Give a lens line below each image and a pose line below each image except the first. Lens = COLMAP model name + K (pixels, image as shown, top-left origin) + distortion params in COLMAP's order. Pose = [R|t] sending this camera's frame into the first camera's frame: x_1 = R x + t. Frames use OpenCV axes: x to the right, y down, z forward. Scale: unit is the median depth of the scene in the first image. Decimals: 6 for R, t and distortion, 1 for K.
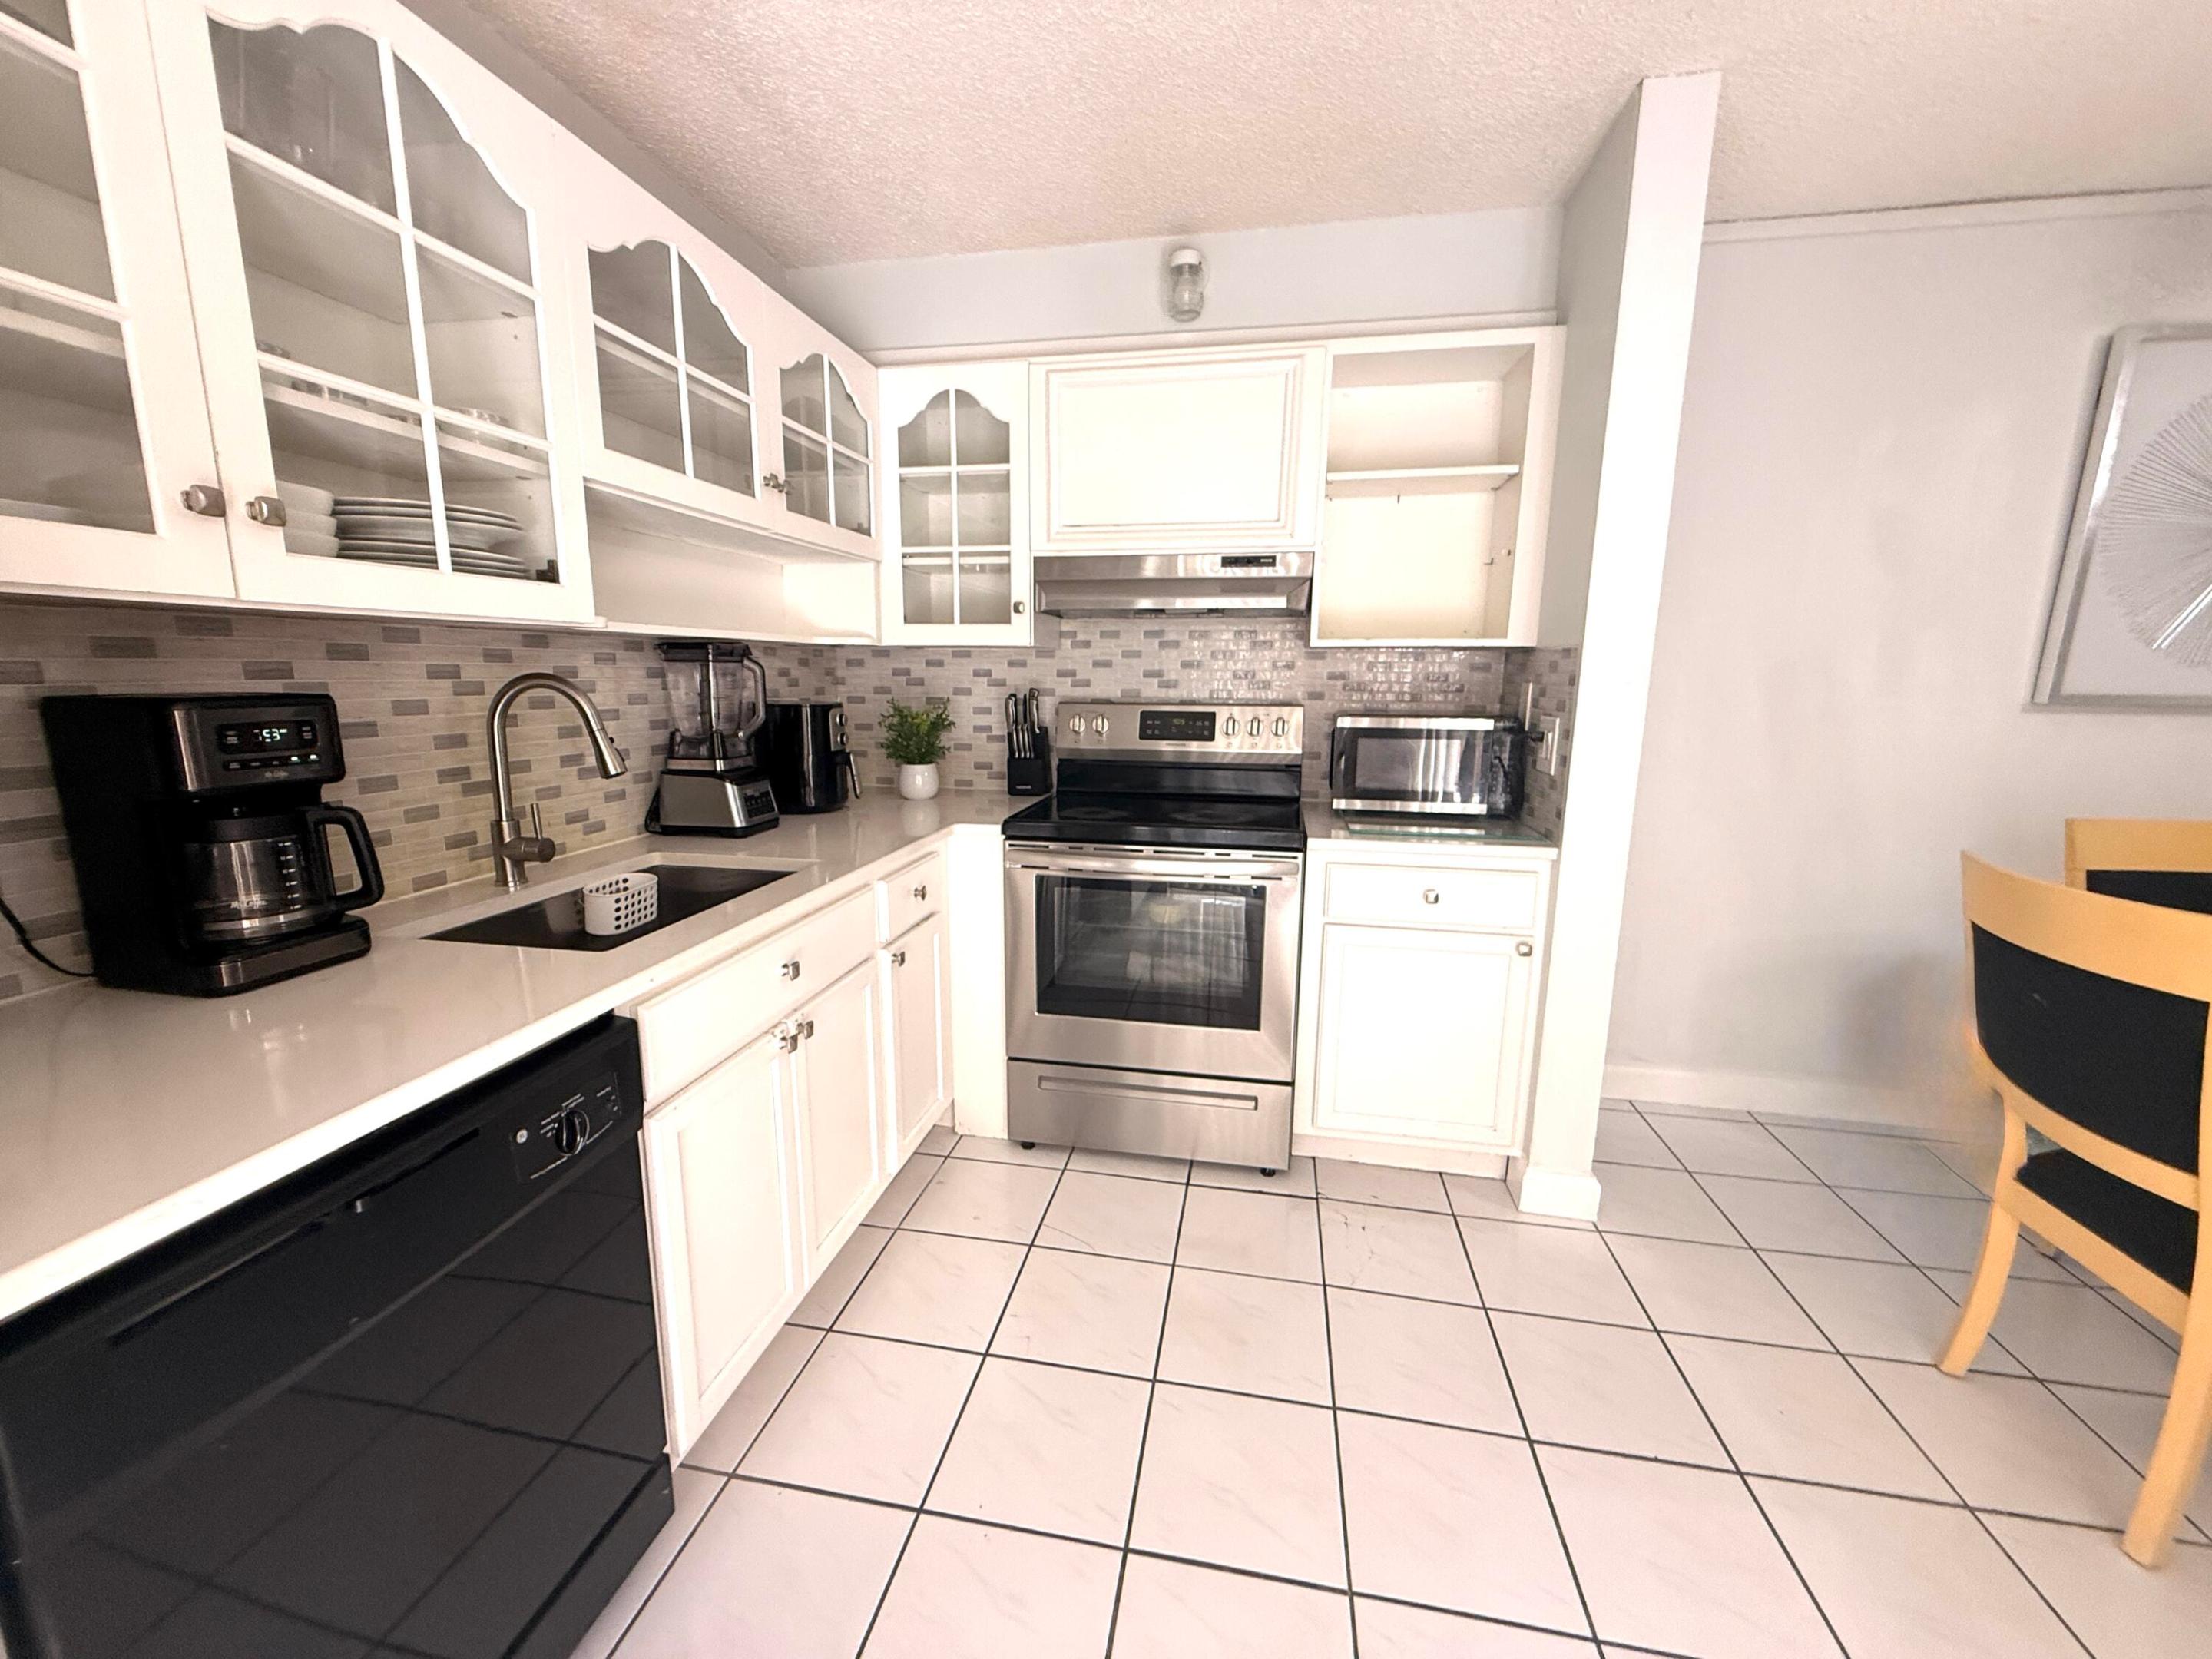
lens RADIAL K [[880.9, 0, 1096.7], [0, 880.9, 829.9], [0, 0, 1]] dist [-0.000028, 0.000030]
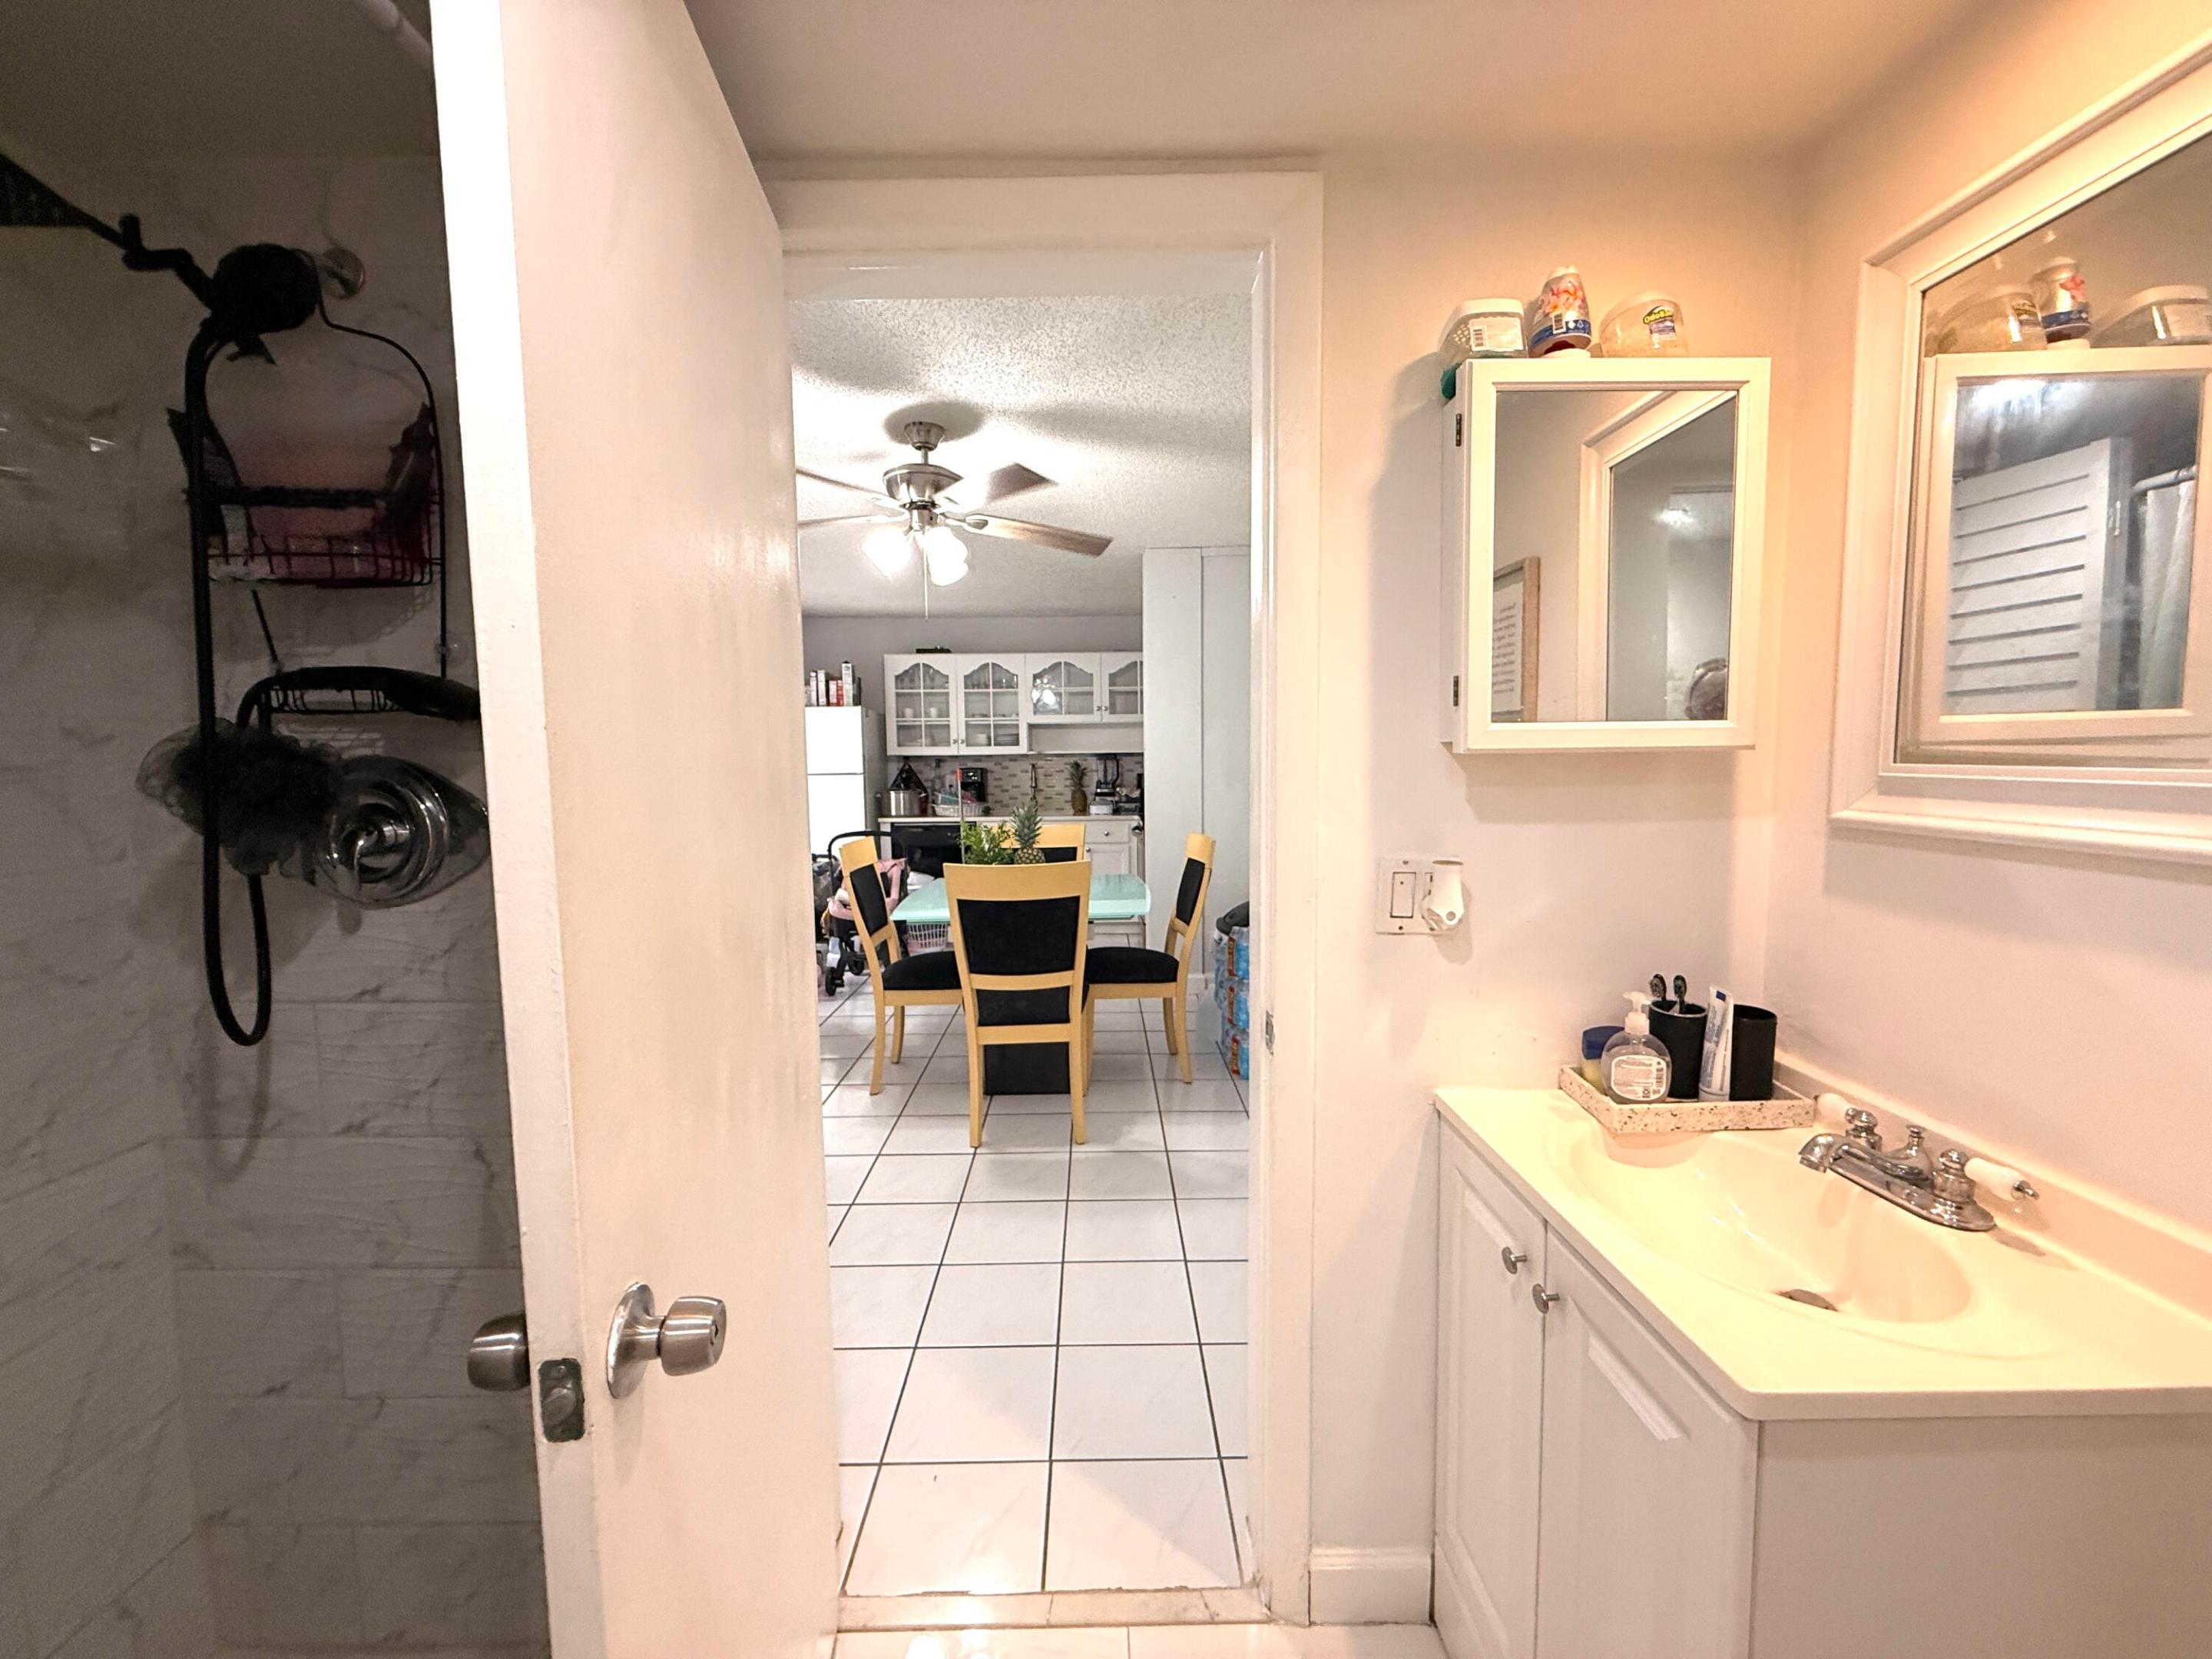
lens RADIAL K [[880.9, 0, 1101.8], [0, 880.9, 823.3], [0, 0, 1]] dist [-0.000028, 0.000030]
pose [[0.195431, 0.059704, -0.978899, 2.785621], [-0.160611, 0.986617, 0.028109, -0.044945], [0.967477, 0.151728, 0.202404, 0.351090]]
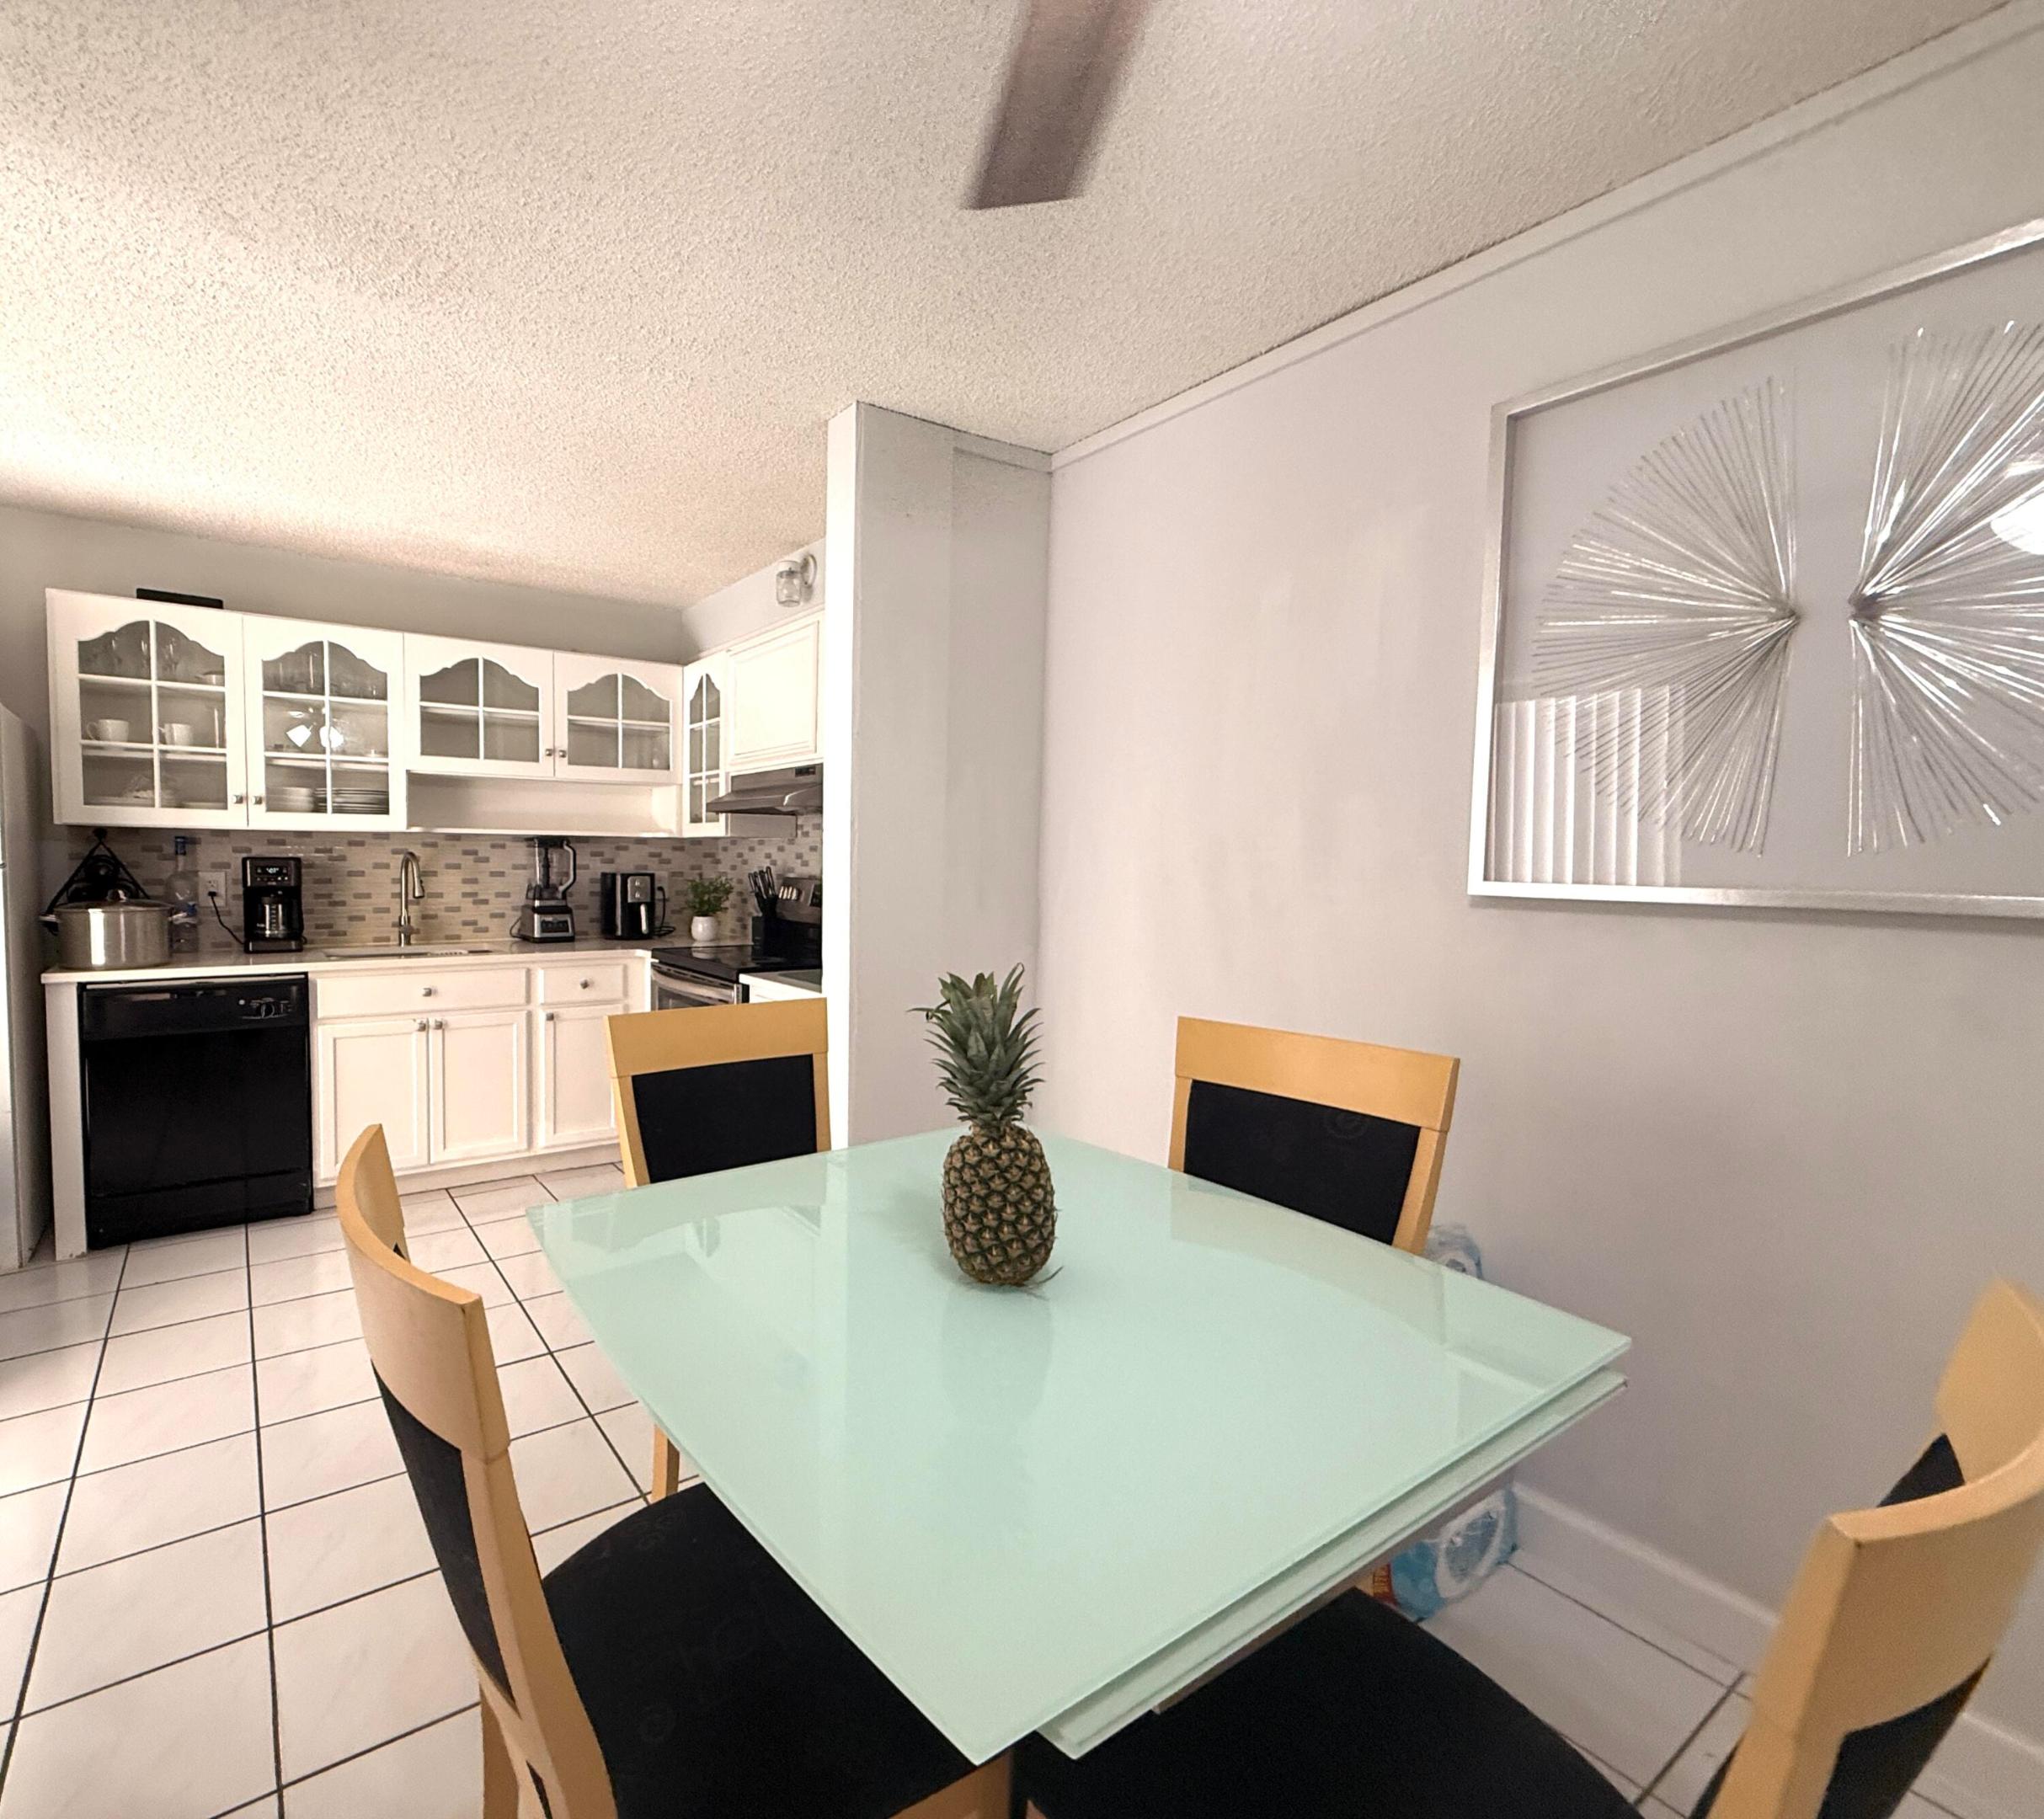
lens RADIAL K [[966.1, 0, 824.0], [0, 966.1, 909.1], [0, 0, 1]] dist [0.002956, -0.001250]
pose [[0.675838, 0.039413, -0.735996, 1.422187], [-0.136924, 0.987901, -0.072829, 0.003129], [0.724220, 0.149996, 0.673057, 0.081669]]
